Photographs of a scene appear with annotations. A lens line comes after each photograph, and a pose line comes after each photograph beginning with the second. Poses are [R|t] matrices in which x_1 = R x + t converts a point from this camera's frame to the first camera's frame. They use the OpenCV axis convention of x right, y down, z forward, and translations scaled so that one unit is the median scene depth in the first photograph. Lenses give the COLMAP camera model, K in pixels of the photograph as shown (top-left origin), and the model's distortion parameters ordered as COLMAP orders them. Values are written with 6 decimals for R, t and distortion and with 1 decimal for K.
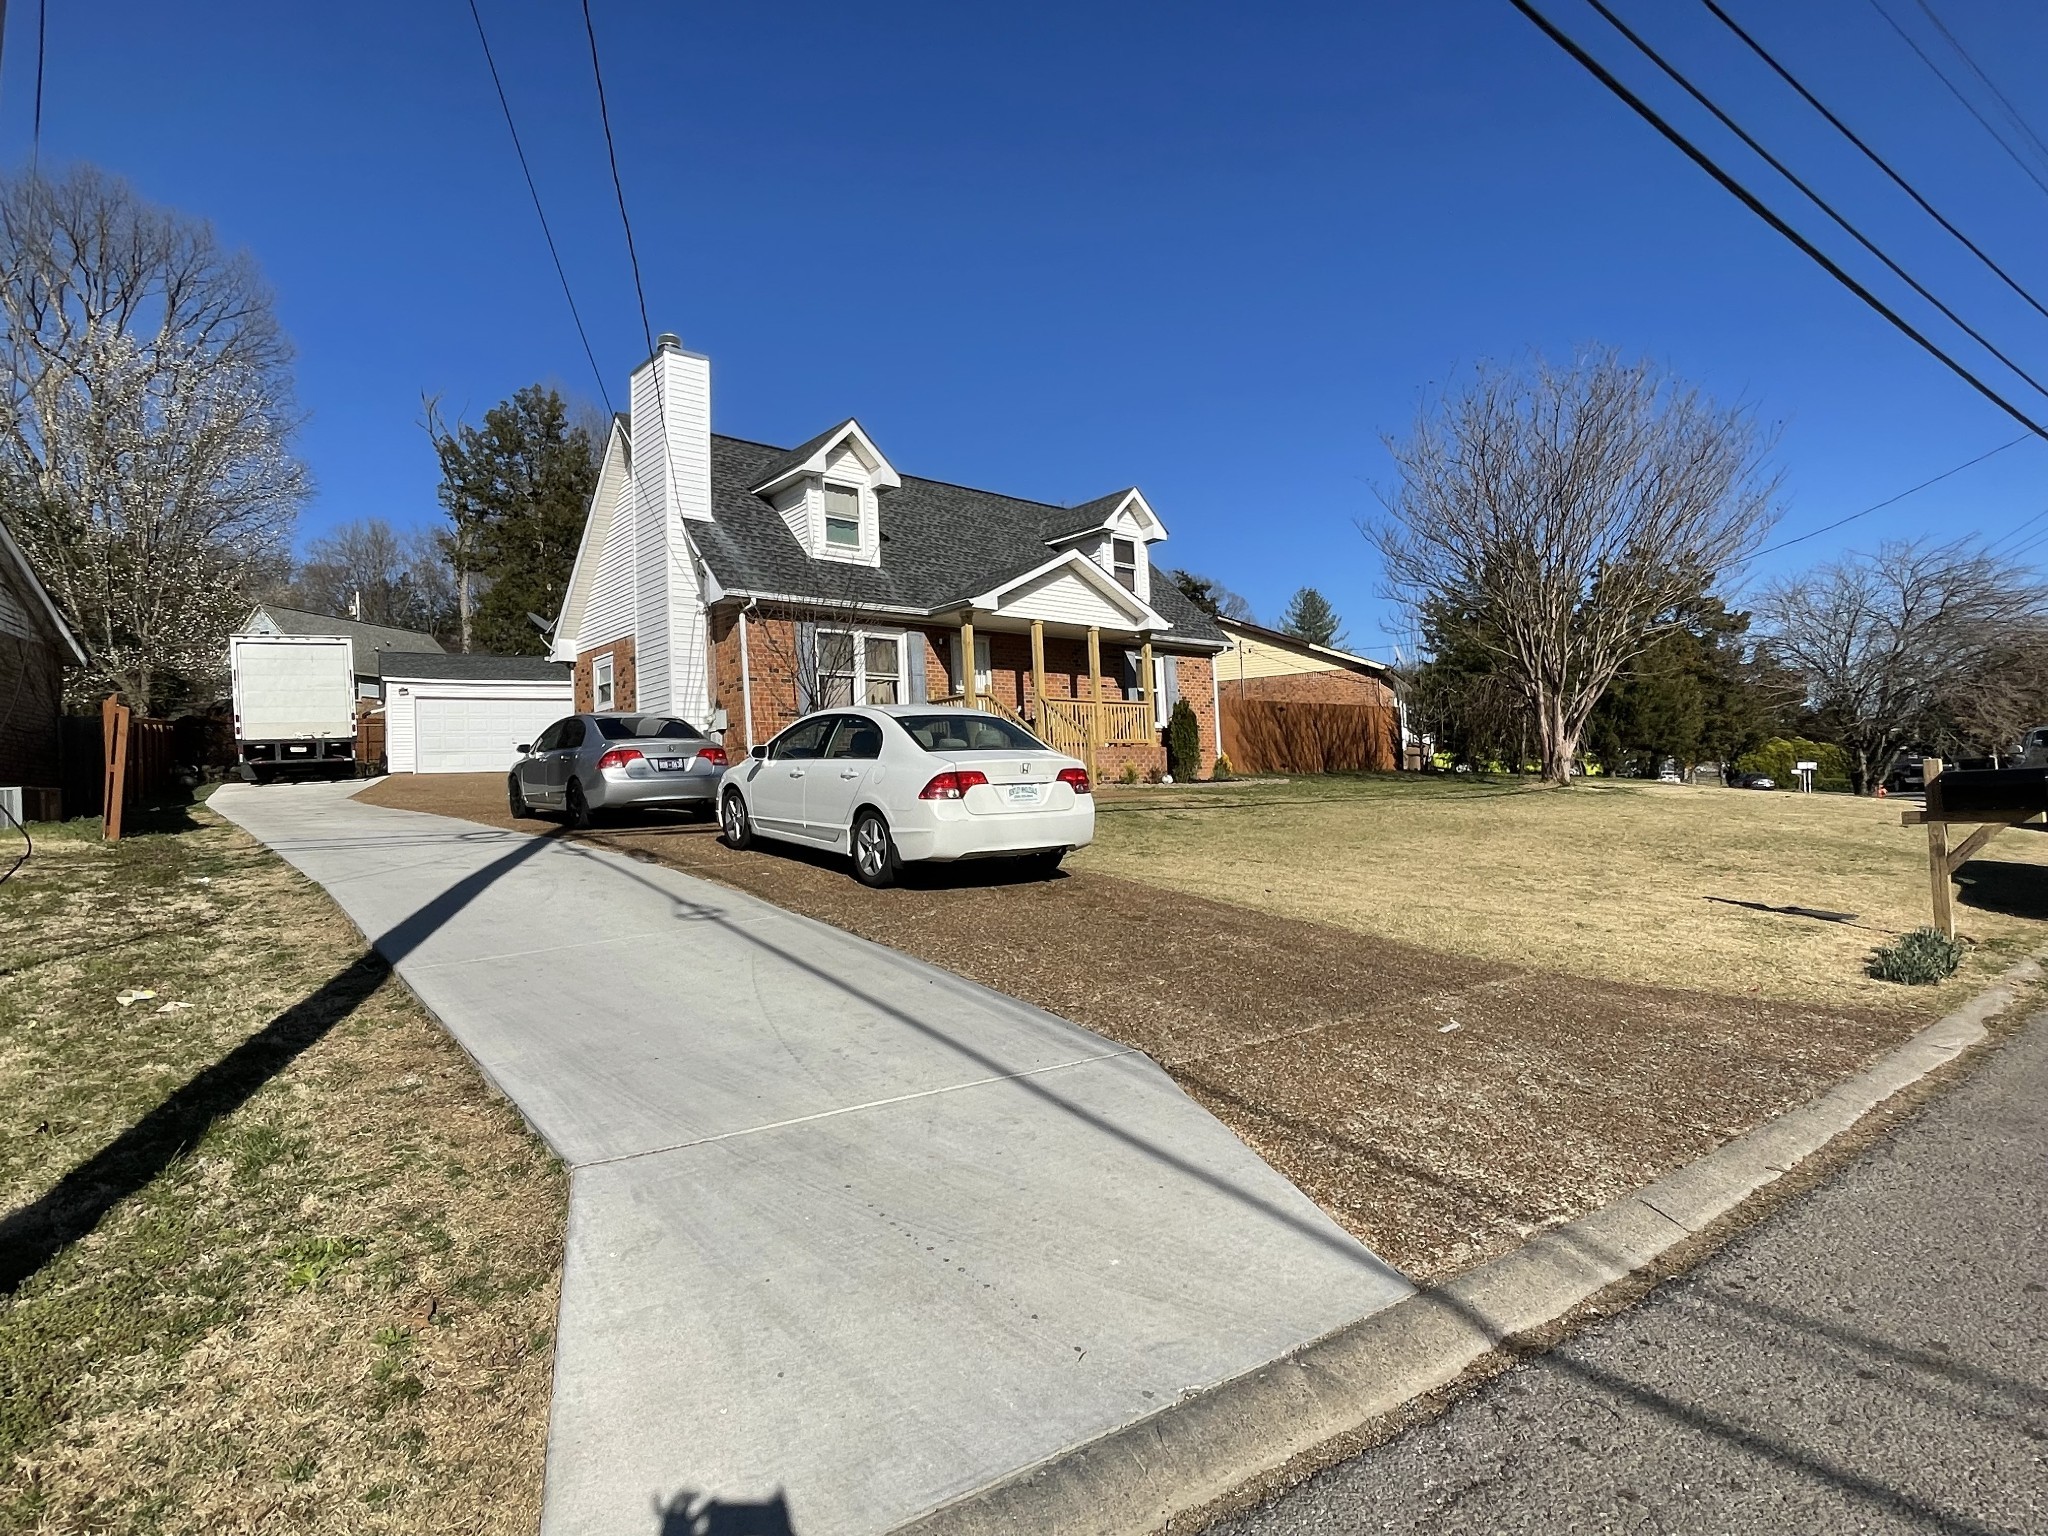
lens RADIAL K [[1075.3, 0, 1024.0], [0, 1075.3, 768.0], [0, 0, 1]] dist [-0.061852, -0.000175]
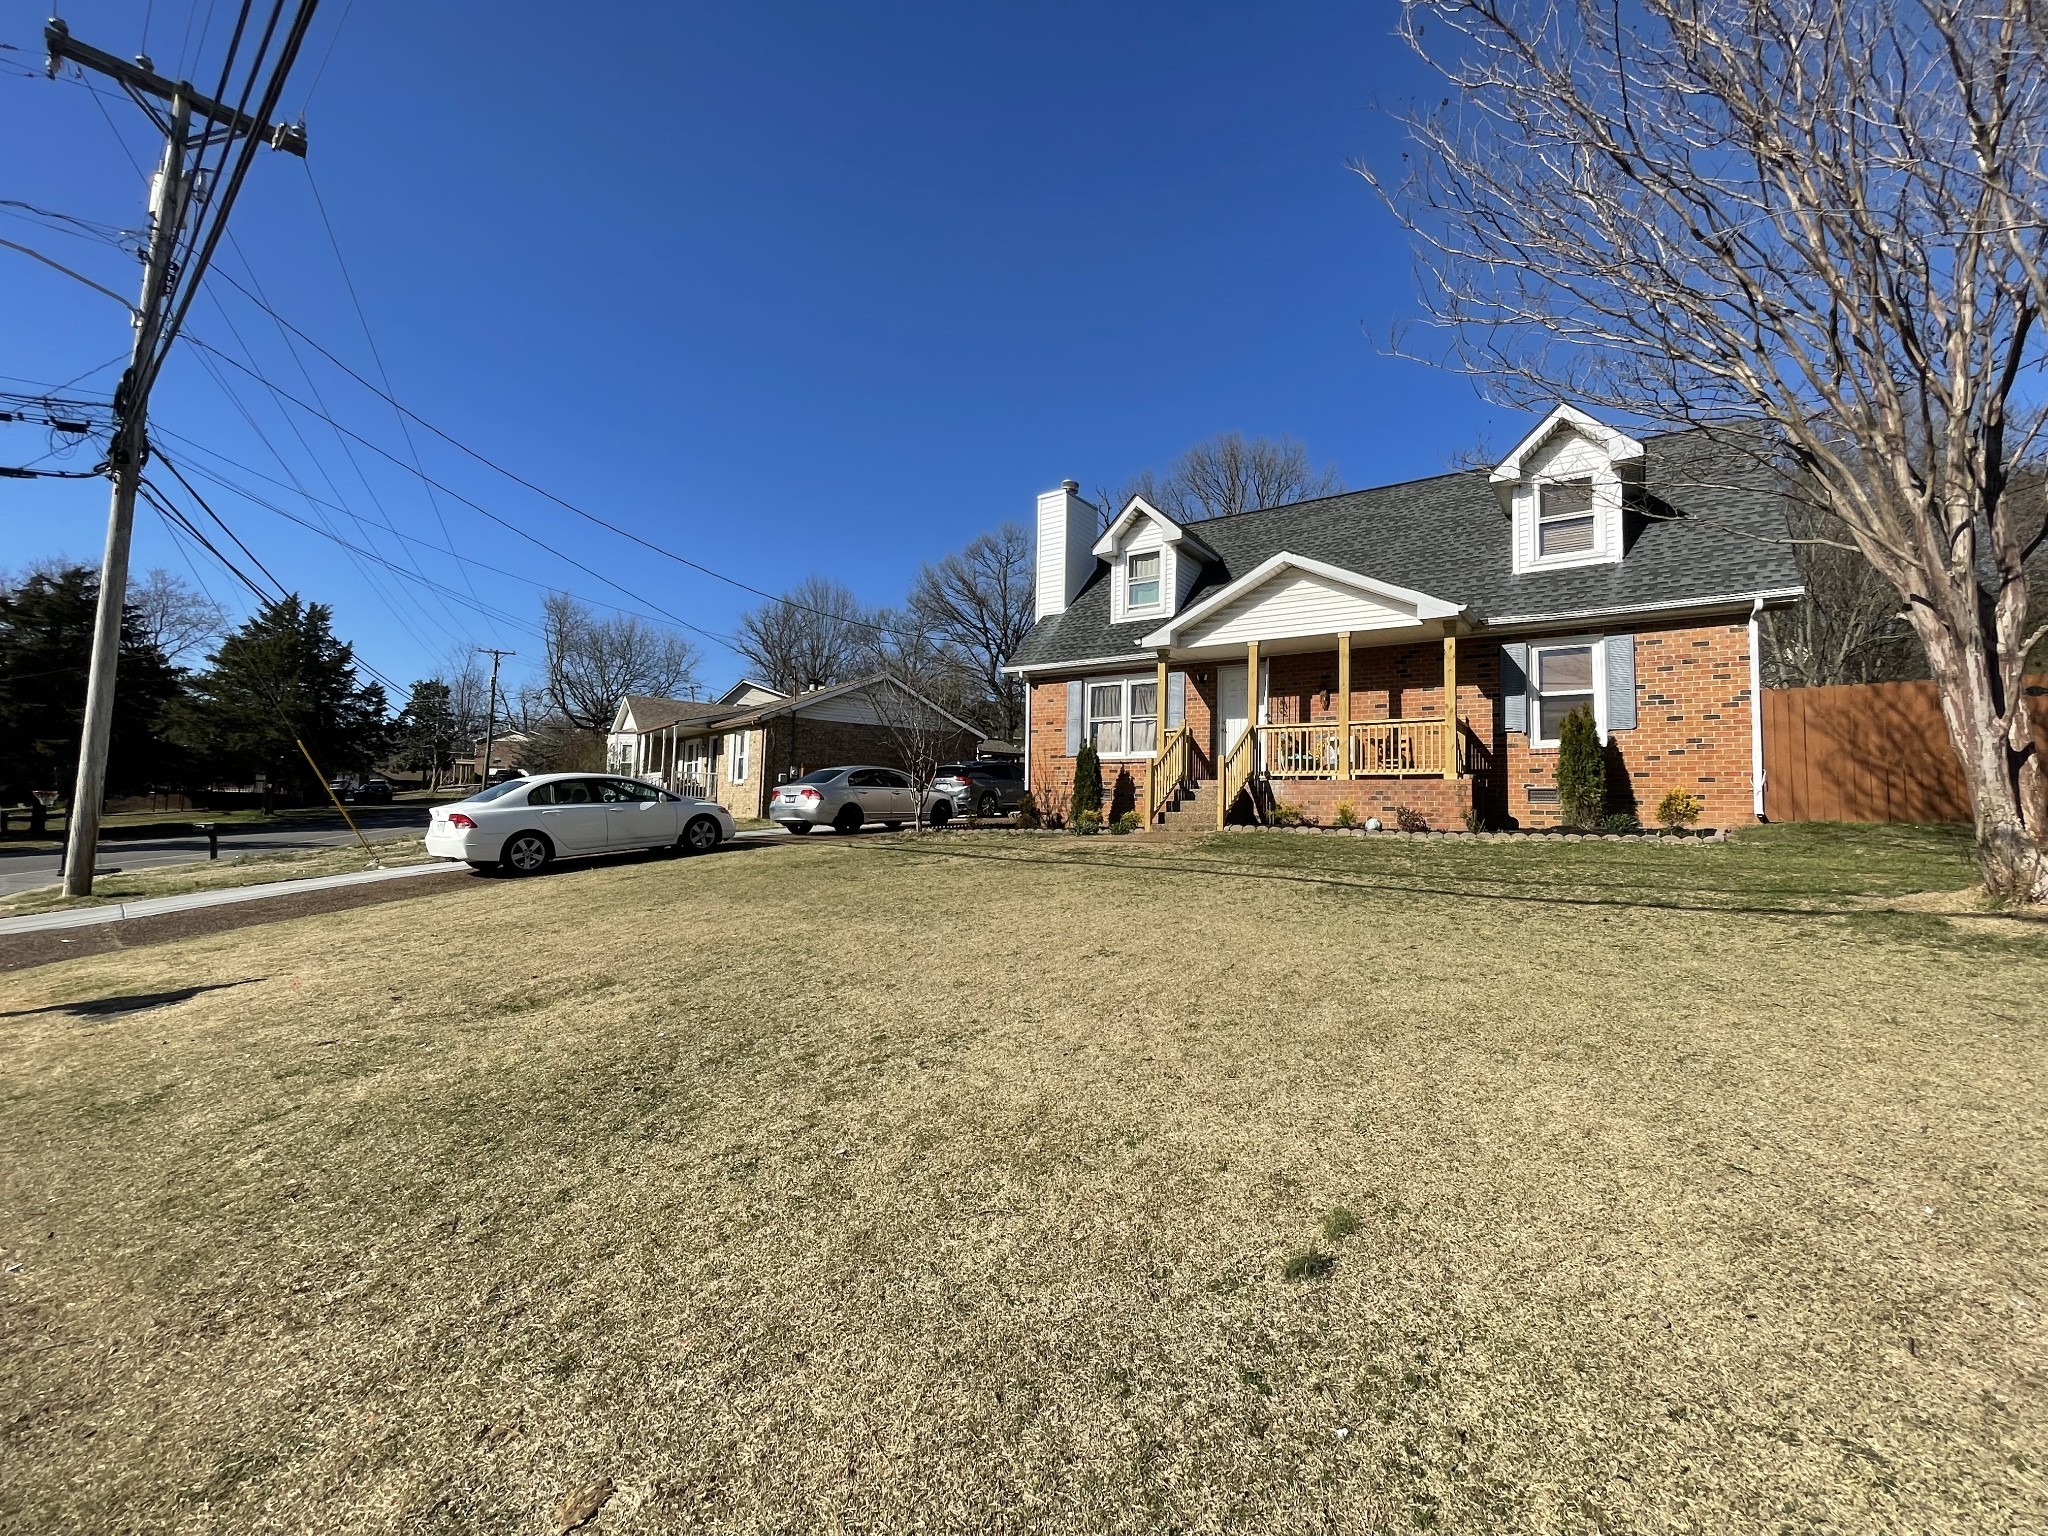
lens RADIAL K [[855.9, 0, 1027.9], [0, 855.9, 759.7], [0, 0, 1]] dist [-0.003346, -0.000022]
pose [[0.237888, -0.026565, -0.970929, 0.623454], [-0.006095, 0.999565, -0.028841, -0.014962], [0.971274, 0.012778, 0.237622, 0.606353]]
